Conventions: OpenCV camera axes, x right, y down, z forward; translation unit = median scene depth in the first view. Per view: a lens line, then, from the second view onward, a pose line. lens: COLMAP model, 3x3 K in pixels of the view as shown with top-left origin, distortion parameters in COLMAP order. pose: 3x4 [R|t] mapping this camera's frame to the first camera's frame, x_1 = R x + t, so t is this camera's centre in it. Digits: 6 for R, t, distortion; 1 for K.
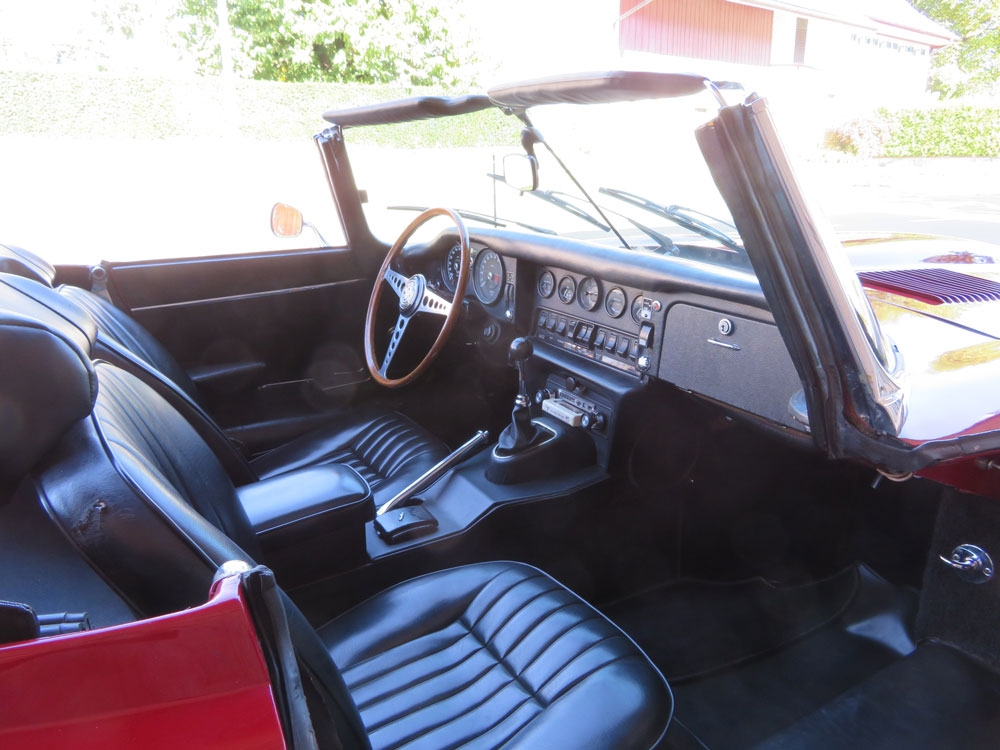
lens RADIAL K [[707.5, 0, 494.7], [0, 707.5, 370.2], [0, 0, 1]] dist [-0.000986, 0.001014]
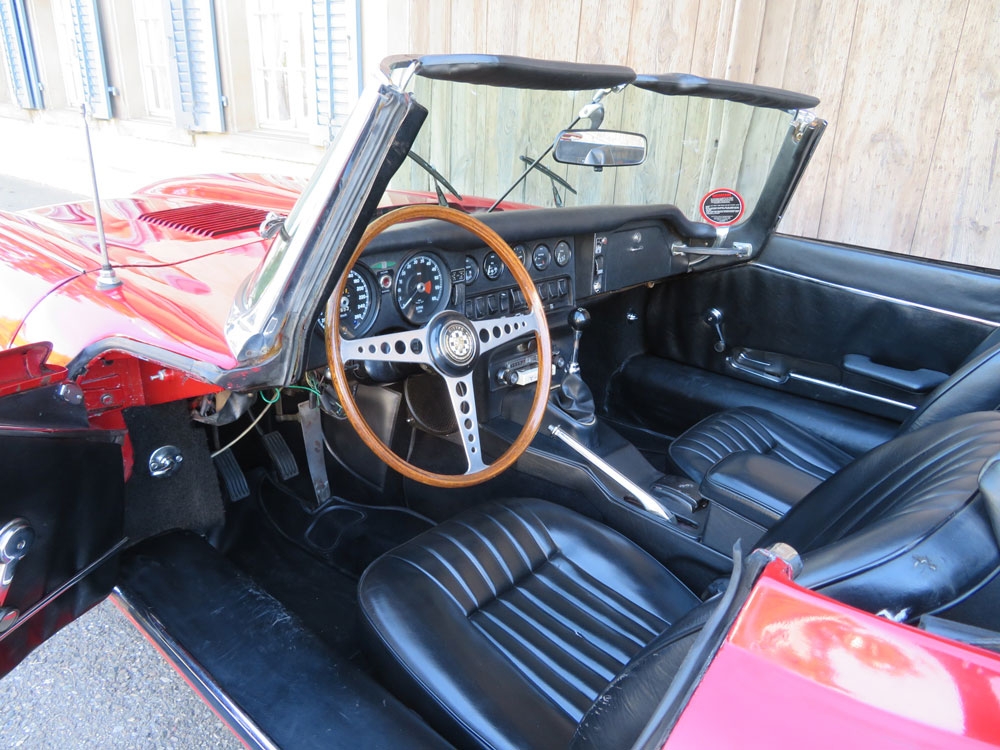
lens RADIAL K [[709.5, 0, 496.7], [0, 709.5, 374.6], [0, 0, 1]] dist [-0.010971, 0.000821]
pose [[-0.279497, -0.360251, 0.890000, -0.736017], [0.224522, 0.876720, 0.425385, -0.356748], [-0.933526, 0.318719, -0.164157, 1.088542]]
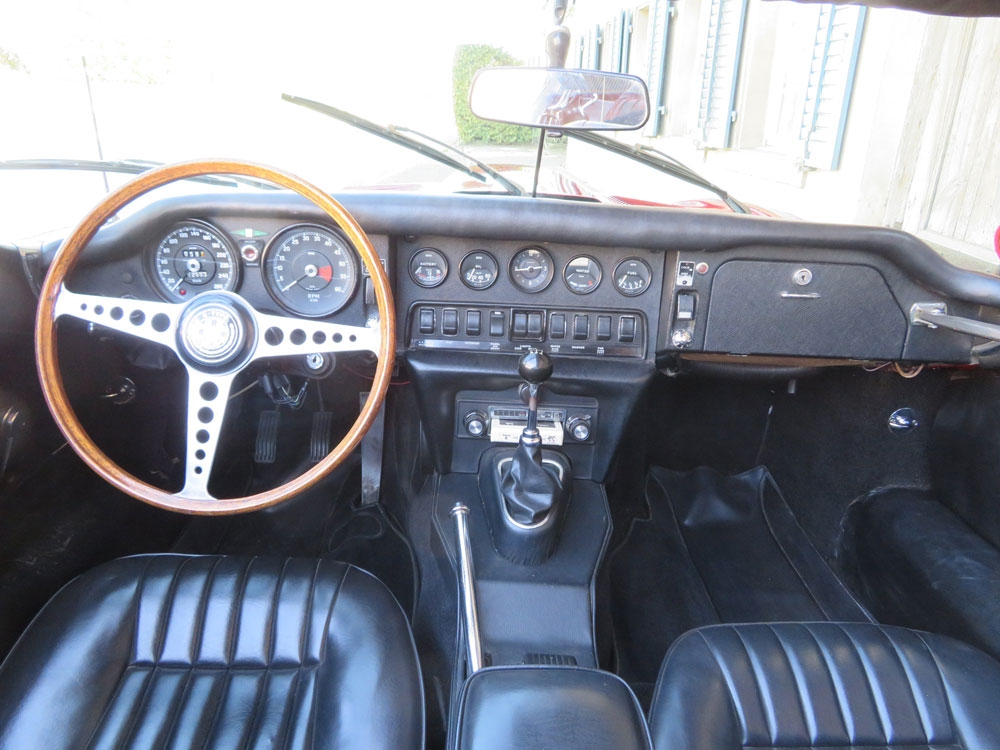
lens RADIAL K [[707.5, 0, 494.7], [0, 707.5, 370.2], [0, 0, 1]] dist [-0.000986, 0.001014]
pose [[0.512515, -0.286435, 0.809496, -0.445246], [0.207697, 0.956082, 0.206805, -0.145763], [-0.833181, 0.062139, 0.549498, 0.546828]]
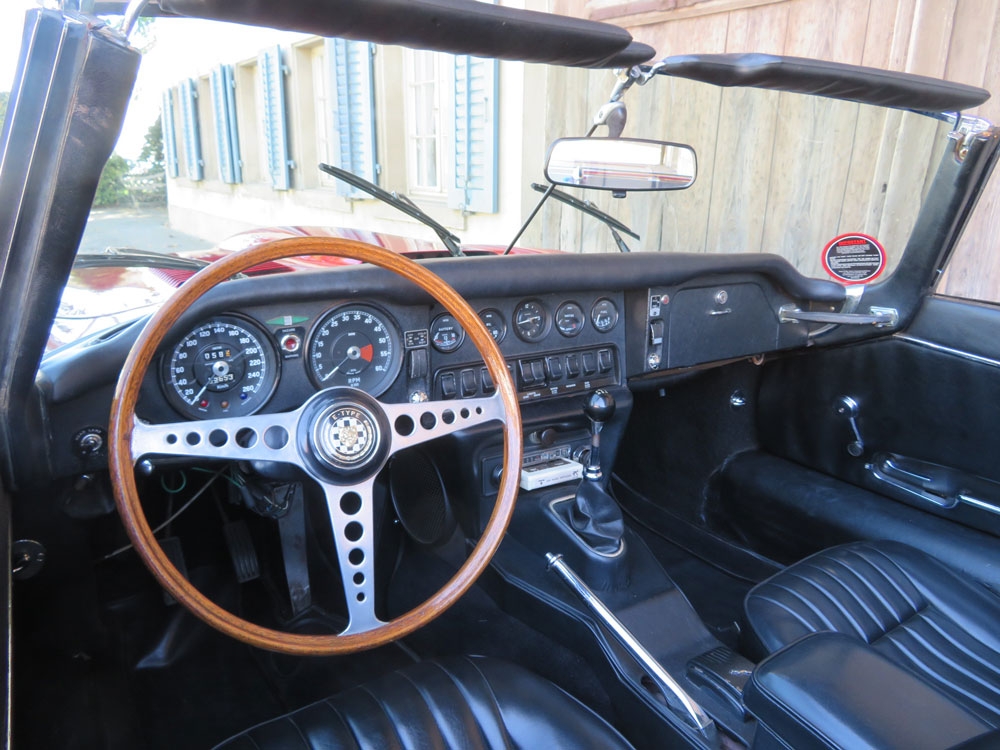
lens RADIAL K [[709.5, 0, 496.7], [0, 709.5, 374.6], [0, 0, 1]] dist [-0.010971, 0.000821]
pose [[-0.030670, -0.281266, 0.959140, -0.548303], [0.263756, 0.923301, 0.279191, -0.244450], [-0.964102, 0.261542, 0.045868, 0.881085]]
